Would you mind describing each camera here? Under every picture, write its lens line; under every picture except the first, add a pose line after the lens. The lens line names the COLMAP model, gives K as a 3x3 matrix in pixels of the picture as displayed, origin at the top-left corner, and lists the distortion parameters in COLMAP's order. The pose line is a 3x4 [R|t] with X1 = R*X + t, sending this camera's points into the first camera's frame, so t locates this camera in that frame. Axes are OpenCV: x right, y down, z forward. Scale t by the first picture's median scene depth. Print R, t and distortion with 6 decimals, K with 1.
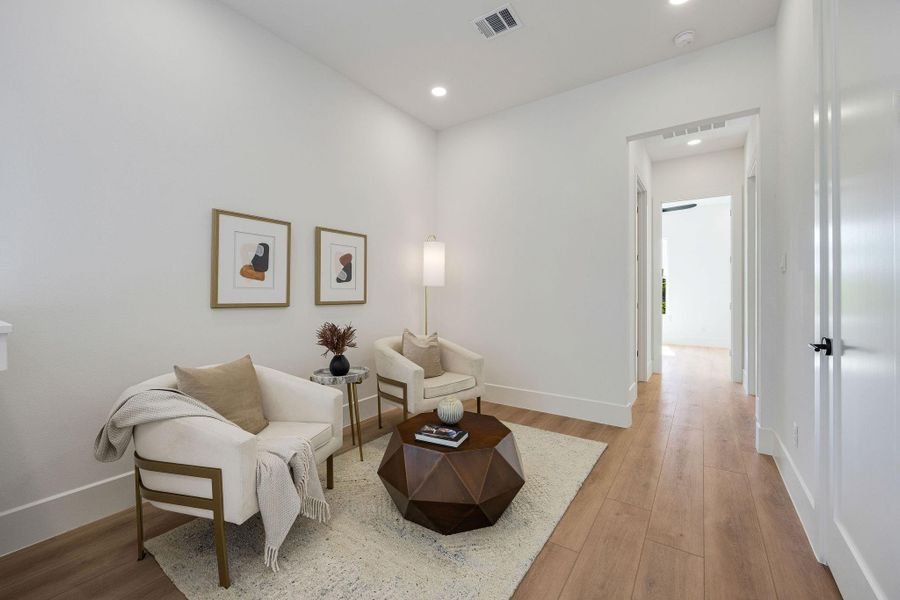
lens RADIAL K [[356.1, 0, 442.8], [0, 356.1, 291.1], [0, 0, 1]] dist [-0.001852, 0.000087]
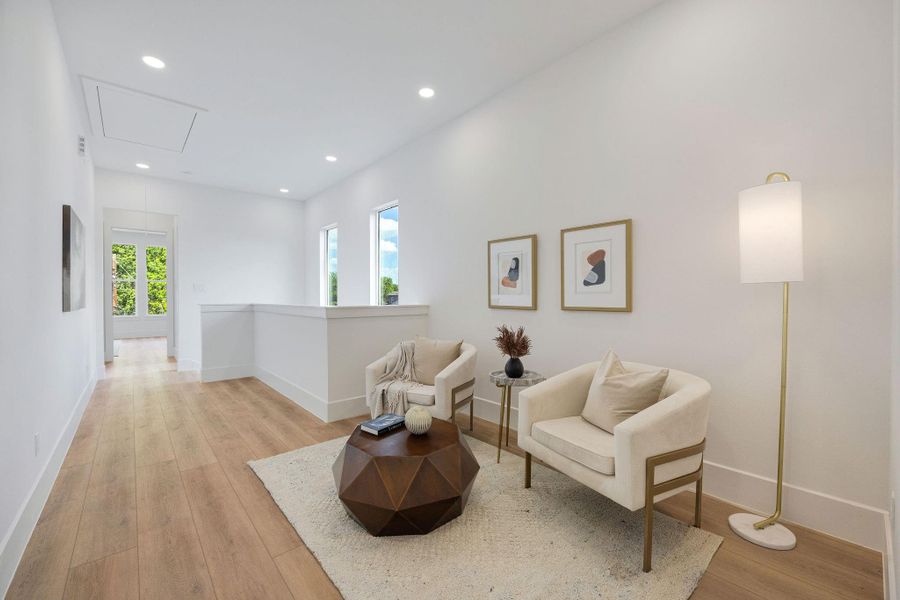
lens RADIAL K [[356.1, 0, 442.8], [0, 356.1, 291.1], [0, 0, 1]] dist [-0.001852, 0.000087]
pose [[-0.214632, -0.016500, -0.976556, 0.726752], [0.005950, 0.999817, -0.018200, 0.003257], [0.976677, -0.009717, -0.214495, 0.967813]]
